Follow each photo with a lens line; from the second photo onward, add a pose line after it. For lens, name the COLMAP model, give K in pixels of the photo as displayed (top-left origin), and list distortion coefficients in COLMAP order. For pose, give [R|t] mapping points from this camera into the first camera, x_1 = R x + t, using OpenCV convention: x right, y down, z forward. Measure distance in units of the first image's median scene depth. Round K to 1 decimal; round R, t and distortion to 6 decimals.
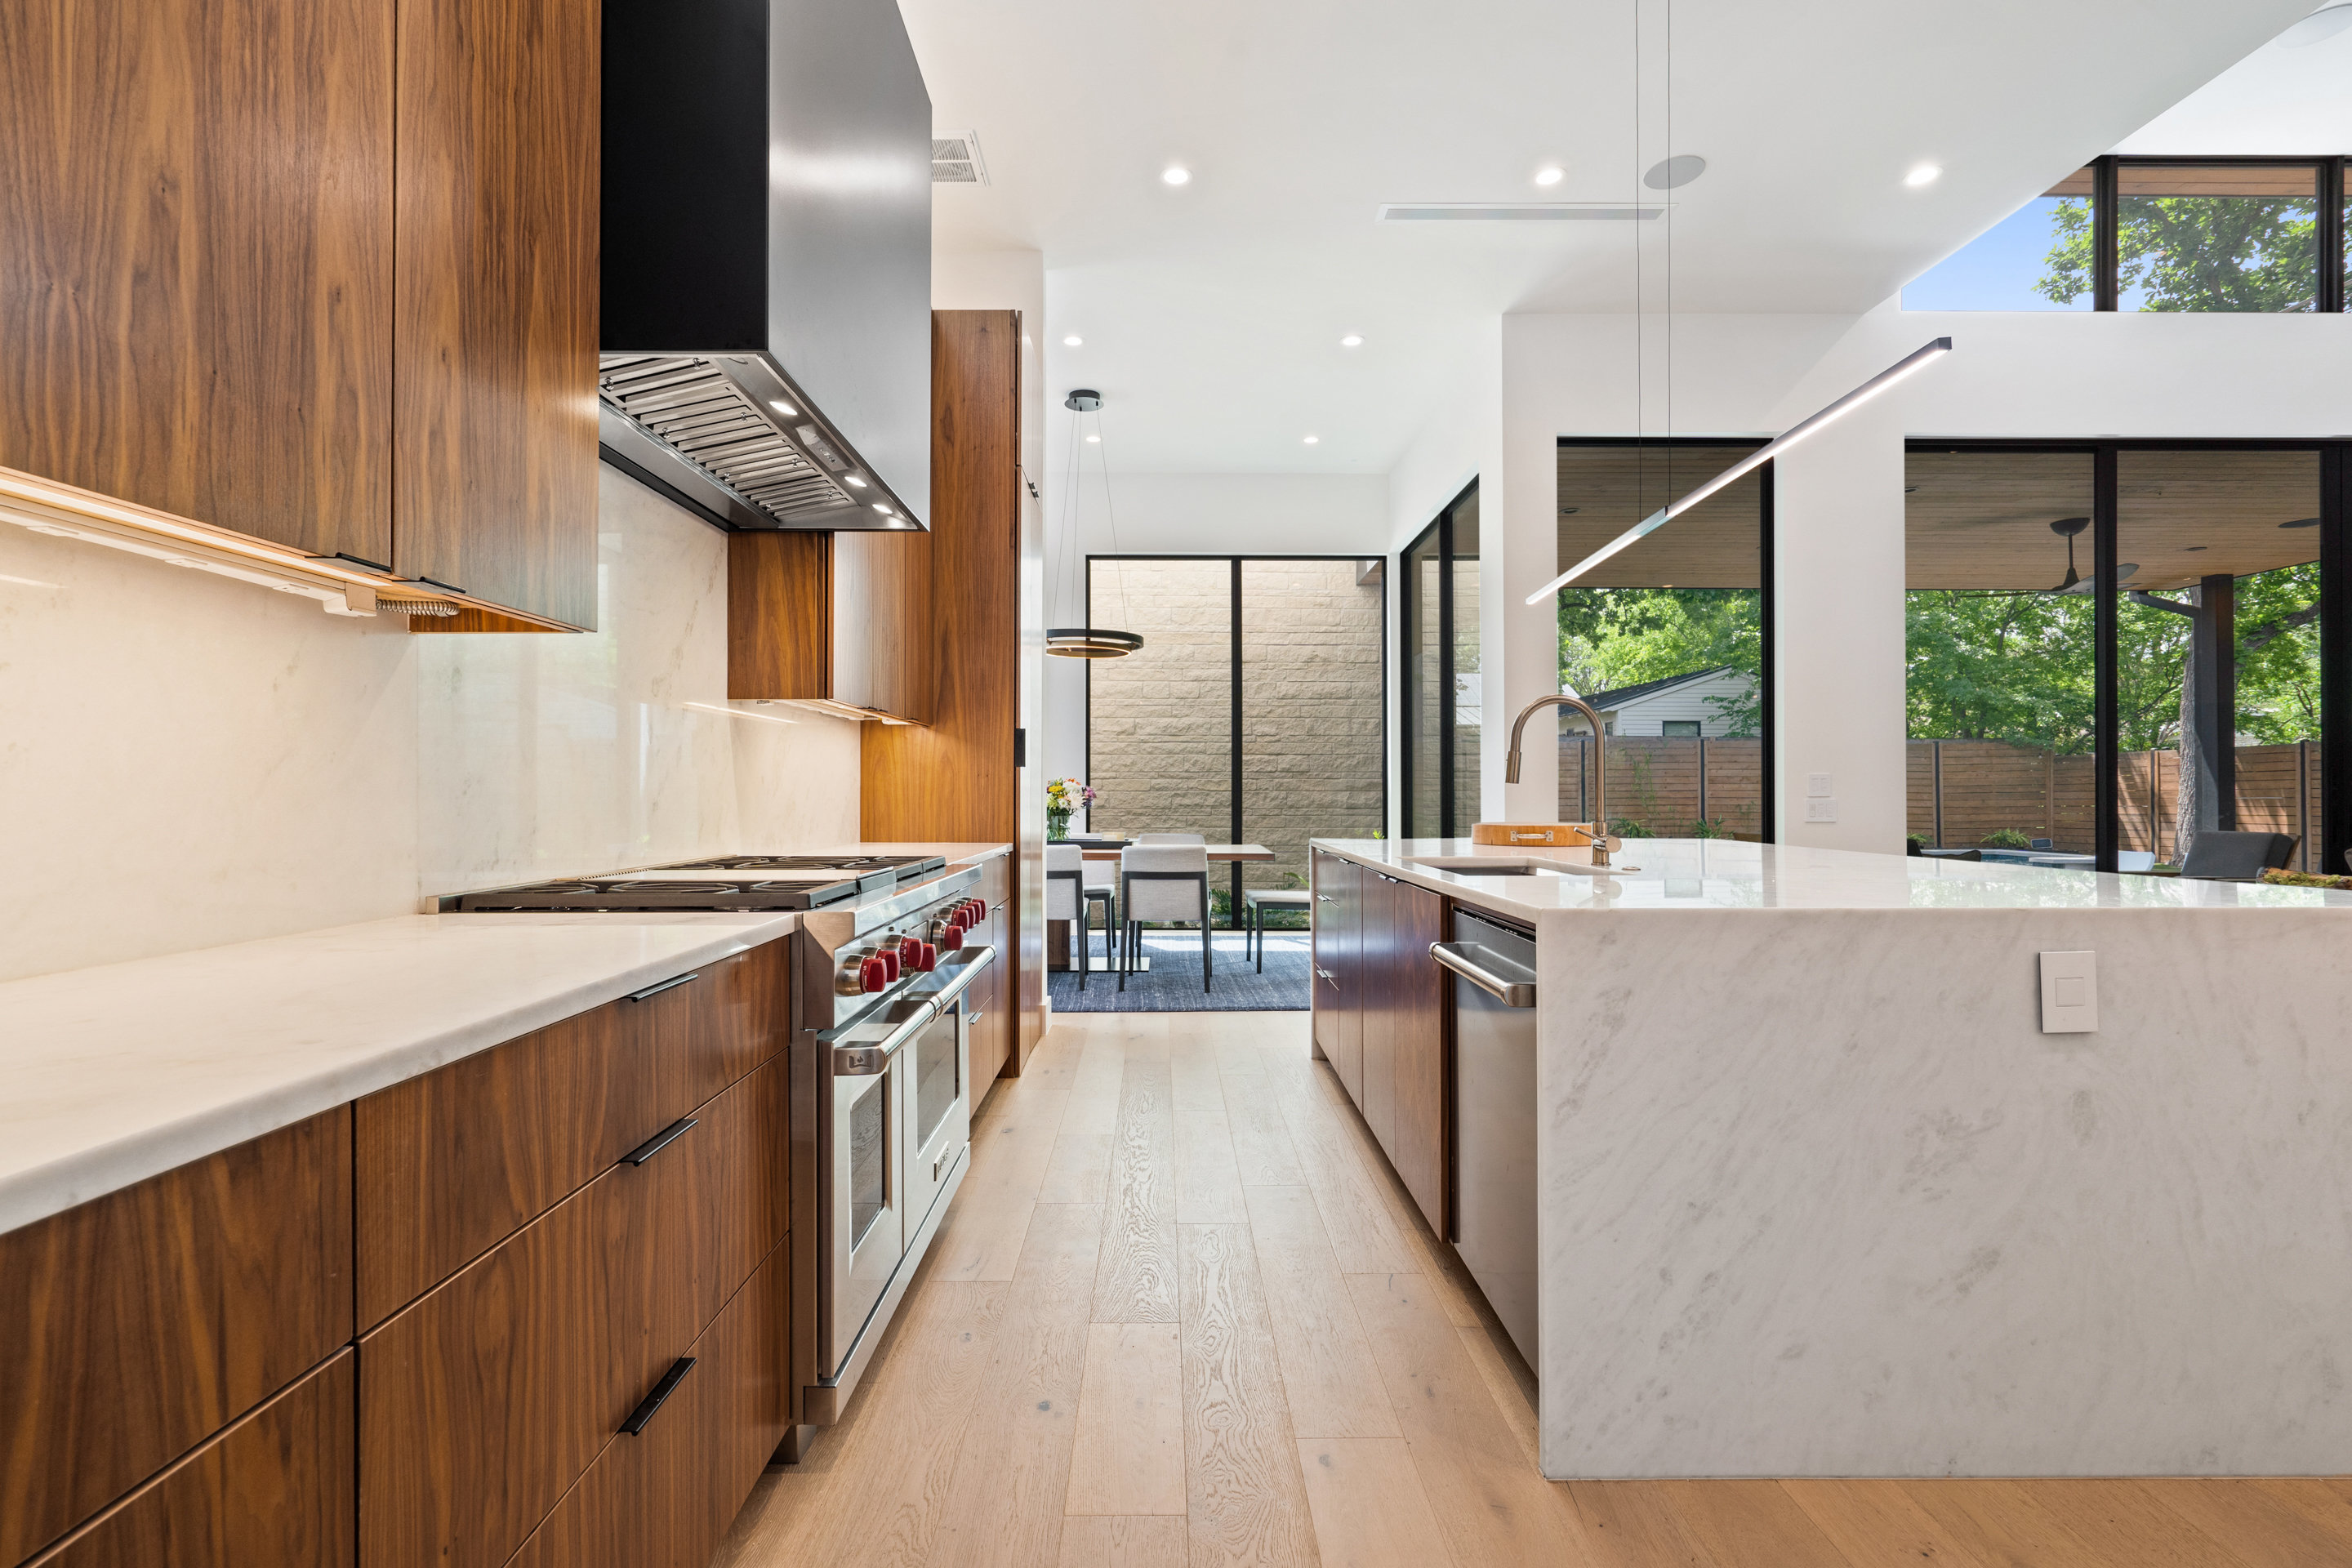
lens RADIAL K [[1076.0, 0, 1176.0], [0, 1076.0, 784.0], [0, 0, 1]] dist [-0.000551, 0.000169]
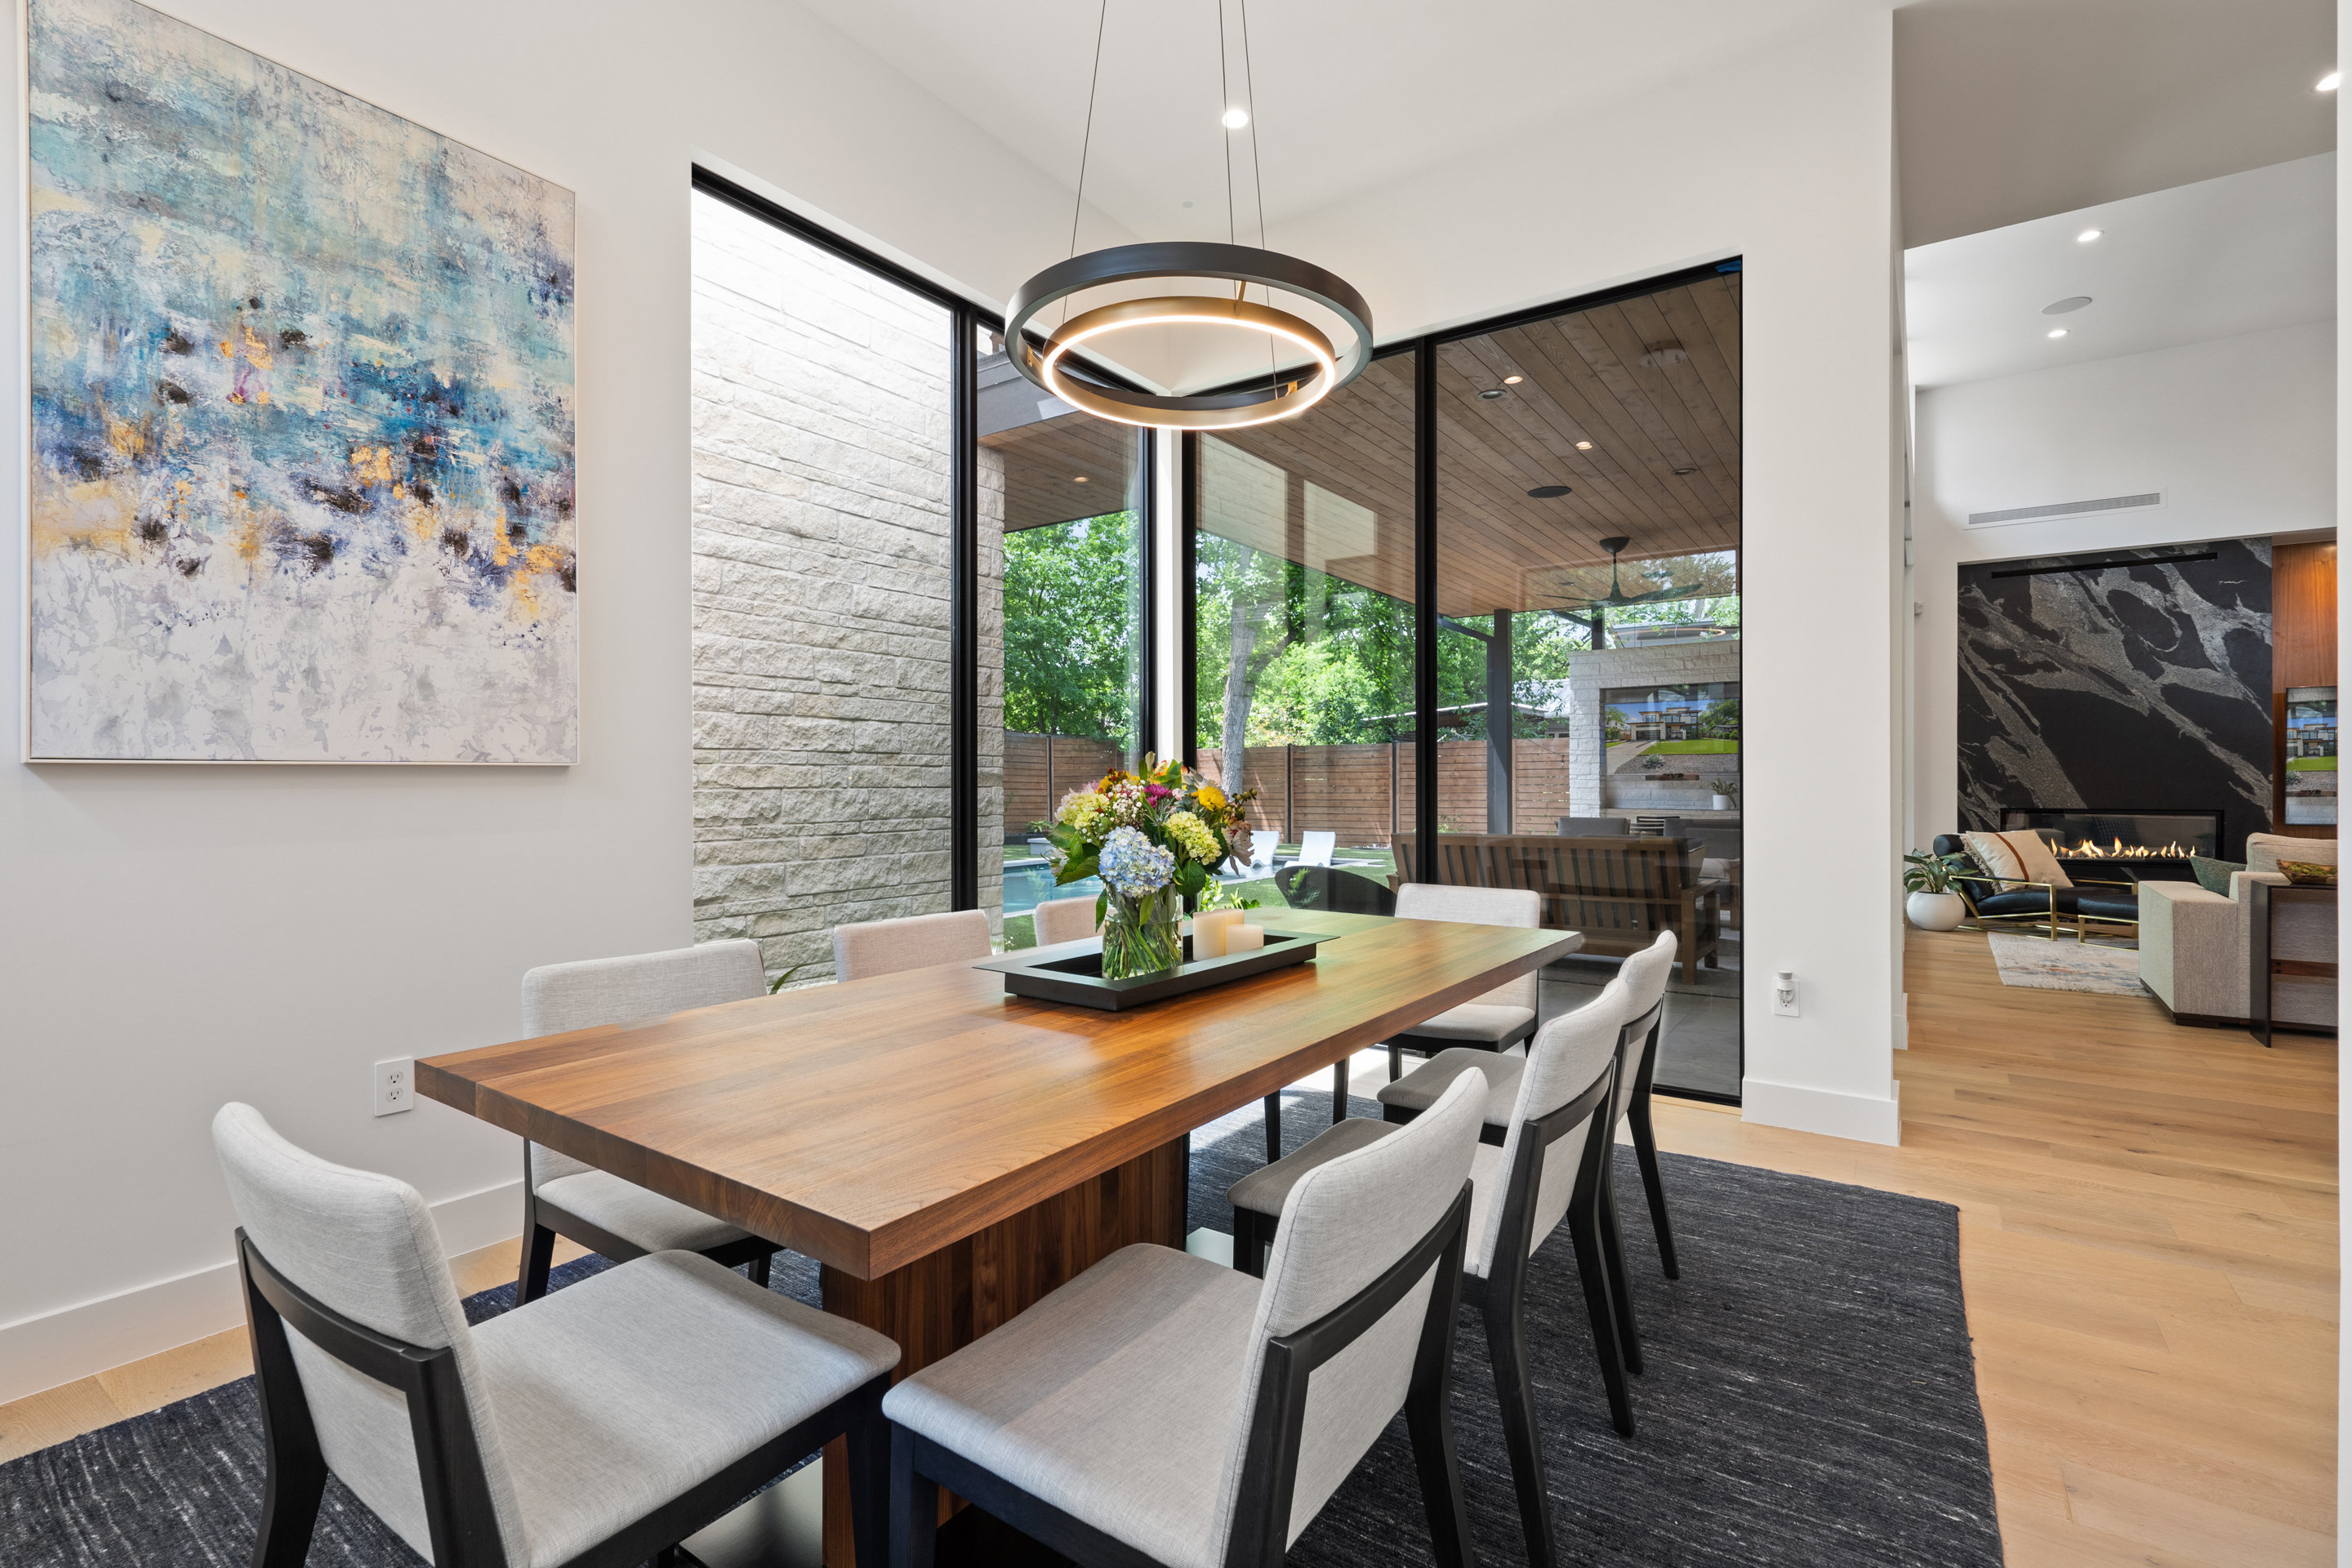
lens RADIAL K [[1076.0, 0, 1176.0], [0, 1076.0, 784.0], [0, 0, 1]] dist [-0.000551, 0.000169]
pose [[0.589129, -0.002247, 0.808036, -0.244268], [-0.014437, 0.999807, 0.013306, -0.004946], [-0.807910, -0.019504, 0.588983, 0.555045]]
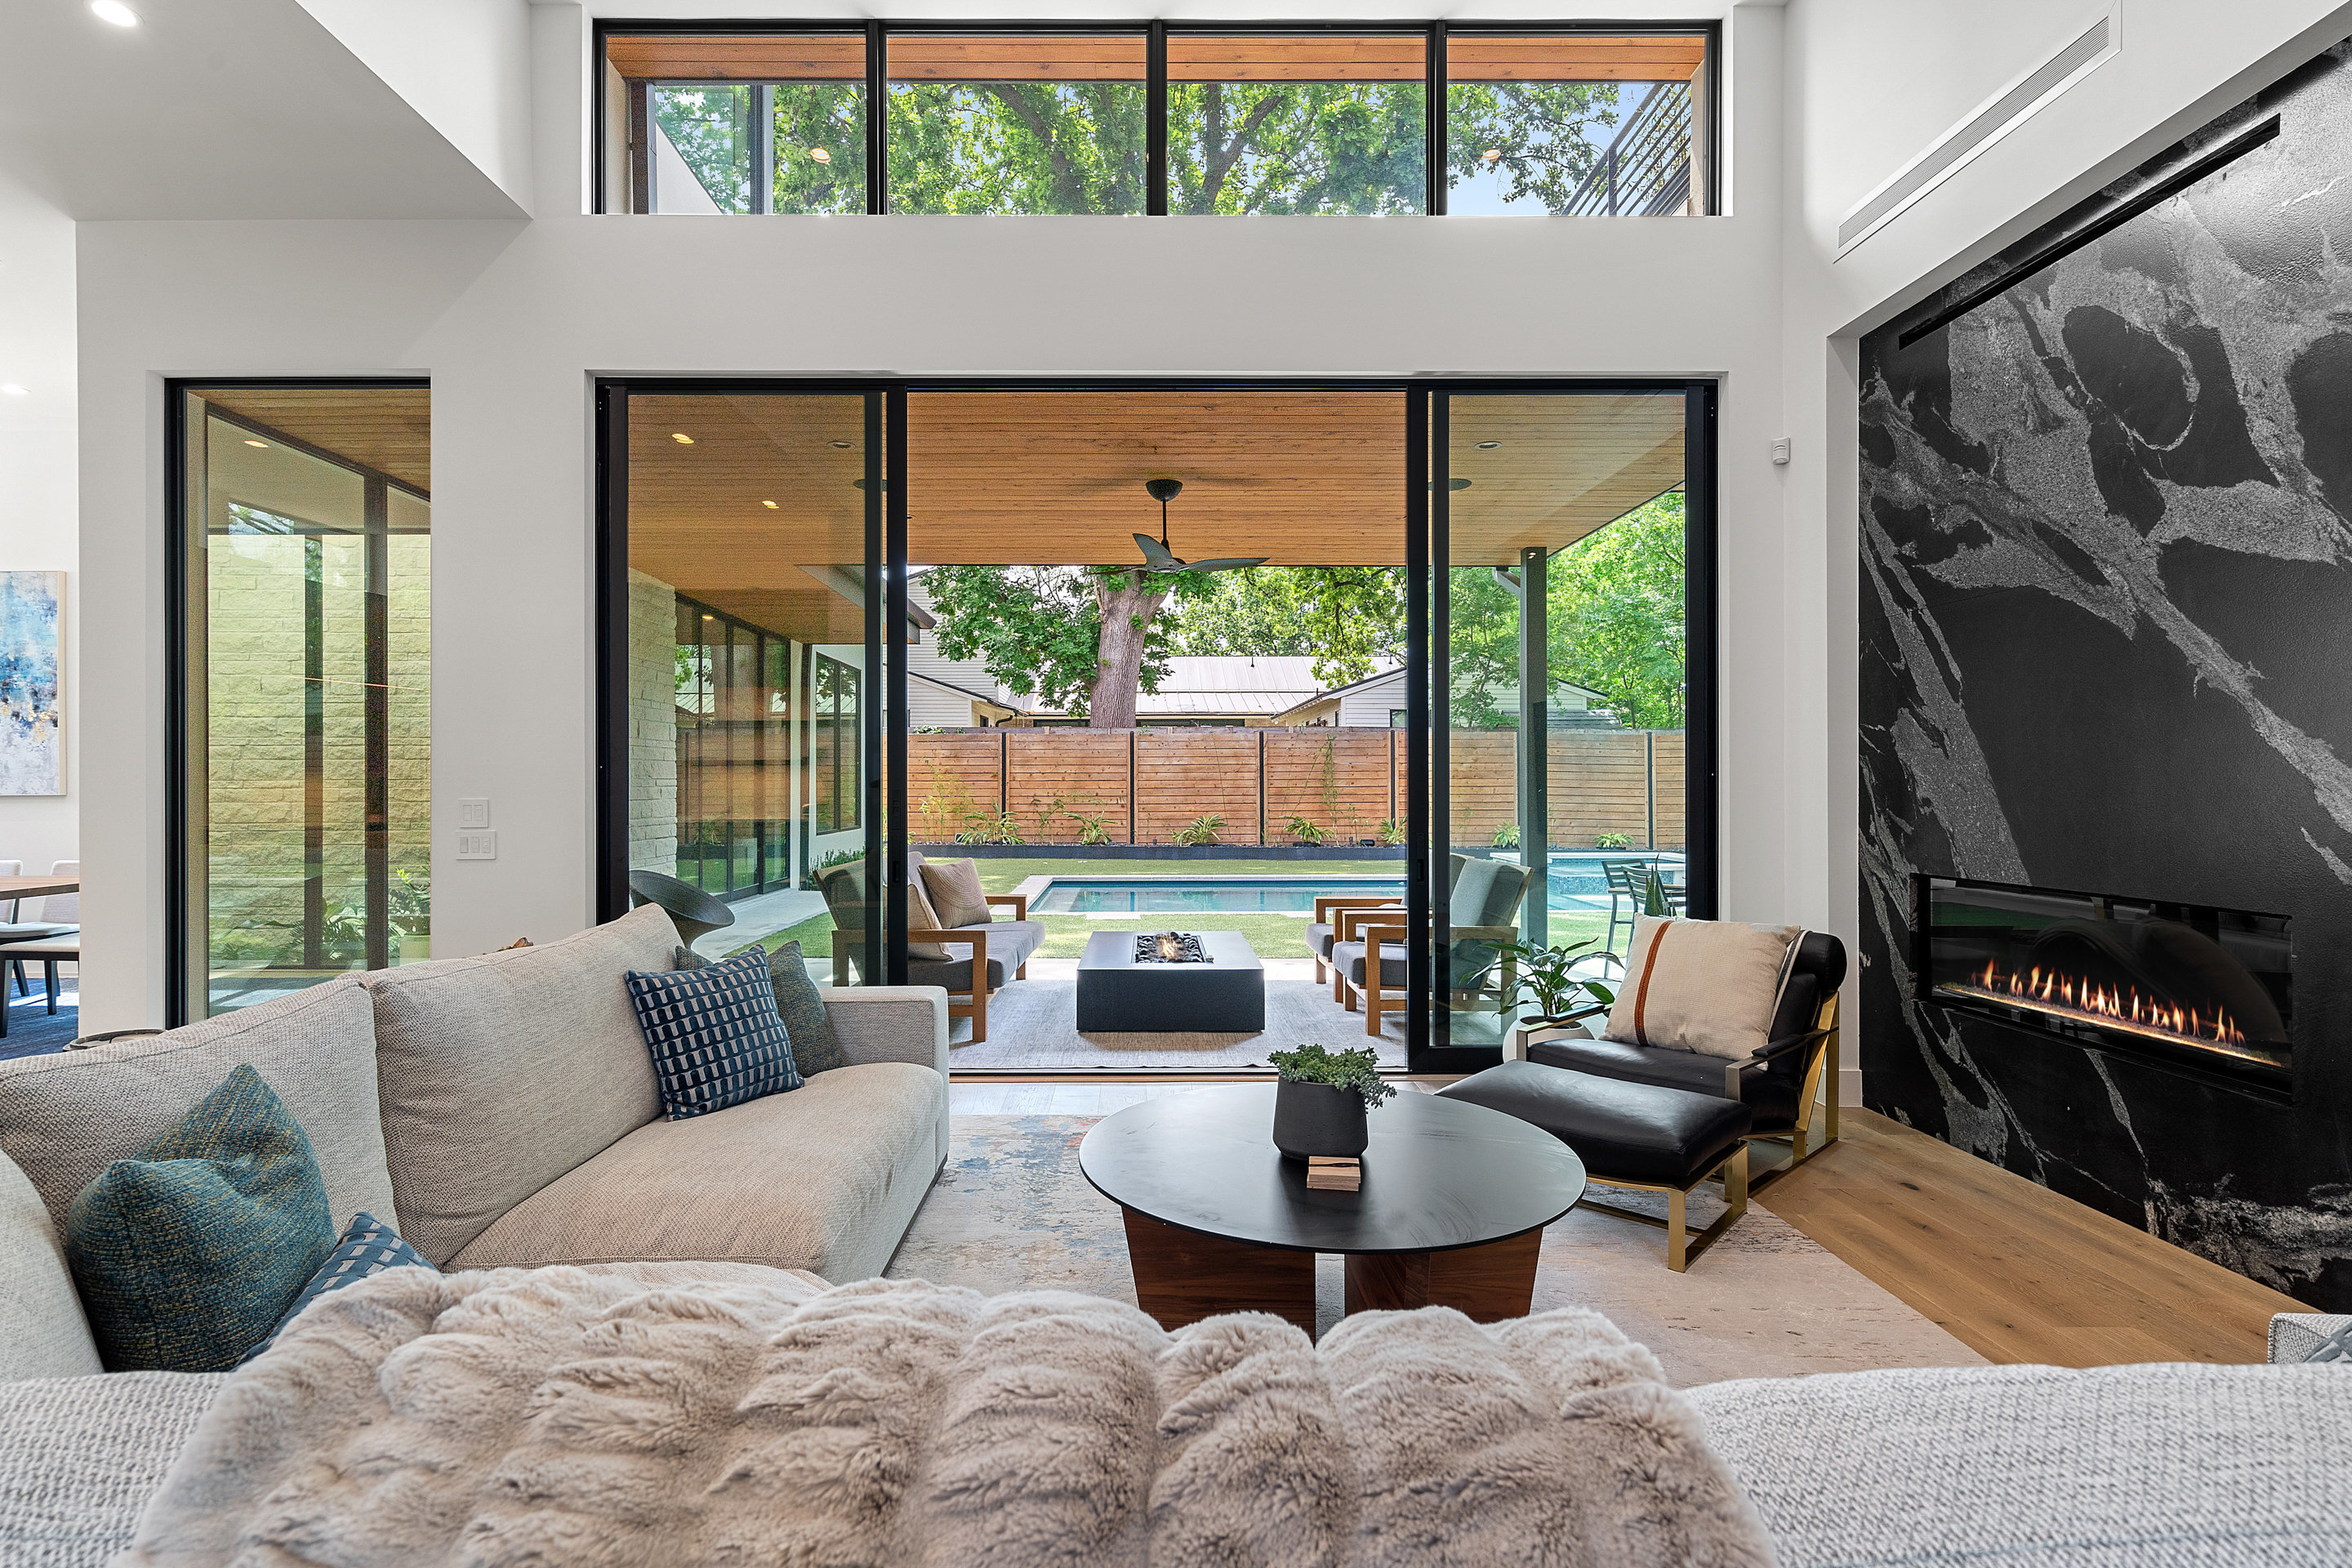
lens RADIAL K [[1138.7, 0, 1145.2], [0, 1138.7, 792.3], [0, 0, 1]] dist [0.001998, 0.000088]
pose [[0.999792, -0.000934, -0.020358, 0.630186], [0.001428, 0.999704, 0.024296, -0.022972], [0.020330, -0.024320, 0.999497, 0.100326]]
